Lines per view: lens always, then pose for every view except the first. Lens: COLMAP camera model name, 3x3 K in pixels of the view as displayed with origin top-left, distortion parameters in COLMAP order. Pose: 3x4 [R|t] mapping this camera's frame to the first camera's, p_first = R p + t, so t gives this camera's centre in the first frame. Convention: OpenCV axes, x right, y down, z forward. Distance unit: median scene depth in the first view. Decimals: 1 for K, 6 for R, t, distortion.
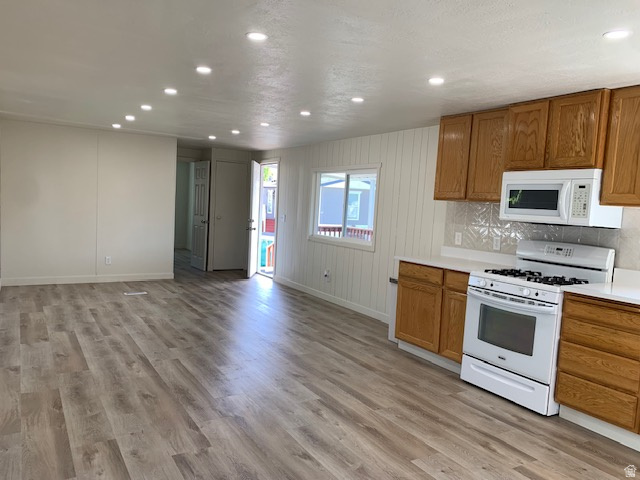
lens RADIAL K [[492.4, 0, 324.0], [0, 492.4, 244.9], [0, 0, 1]] dist [0.029941, -0.023813]
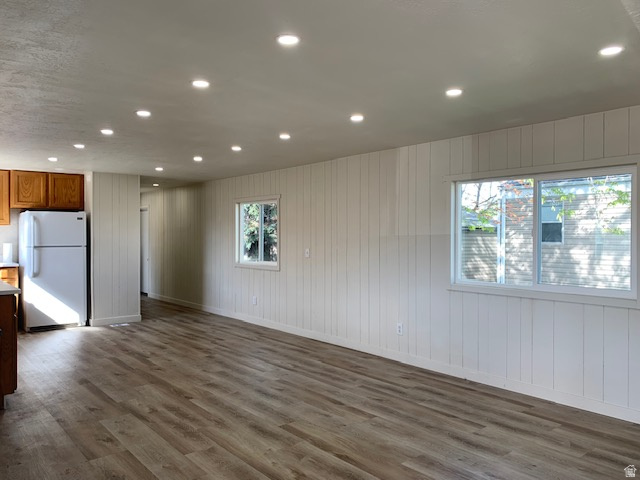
lens RADIAL K [[492.4, 0, 323.5], [0, 492.4, 239.2], [0, 0, 1]] dist [0.029941, -0.023813]
pose [[-0.987513, -0.054647, -0.147758, -0.265977], [-0.067649, 0.994129, 0.084452, -0.194759], [0.142276, 0.093393, -0.985411, 2.267896]]
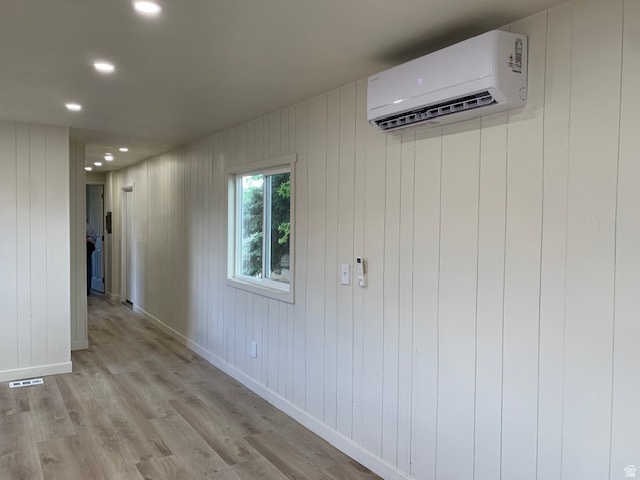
lens RADIAL K [[492.4, 0, 320.7], [0, 492.4, 238.9], [0, 0, 1]] dist [0.029941, -0.023813]
pose [[-0.997476, -0.064398, -0.029917, -0.391343], [-0.067517, 0.990626, 0.118746, -0.150016], [0.021989, 0.120466, -0.992474, 1.403959]]
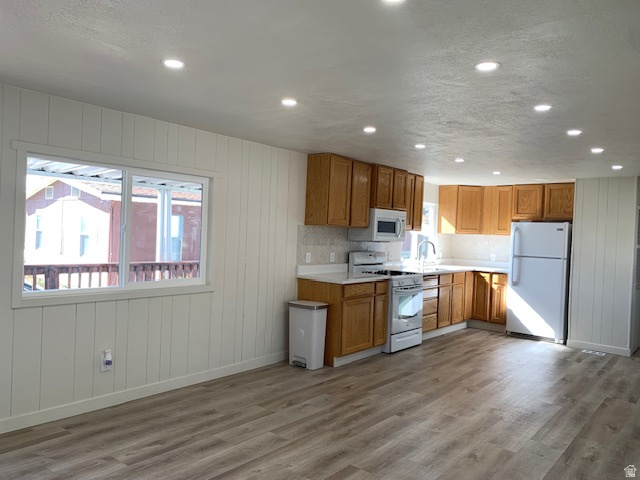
lens RADIAL K [[492.4, 0, 312.1], [0, 492.4, 237.0], [0, 0, 1]] dist [0.029941, -0.023813]
pose [[-0.321928, -0.077230, 0.943609, -1.004045], [0.022580, 0.995758, 0.089202, -0.203920], [-0.946495, 0.050023, -0.318818, 1.708069]]
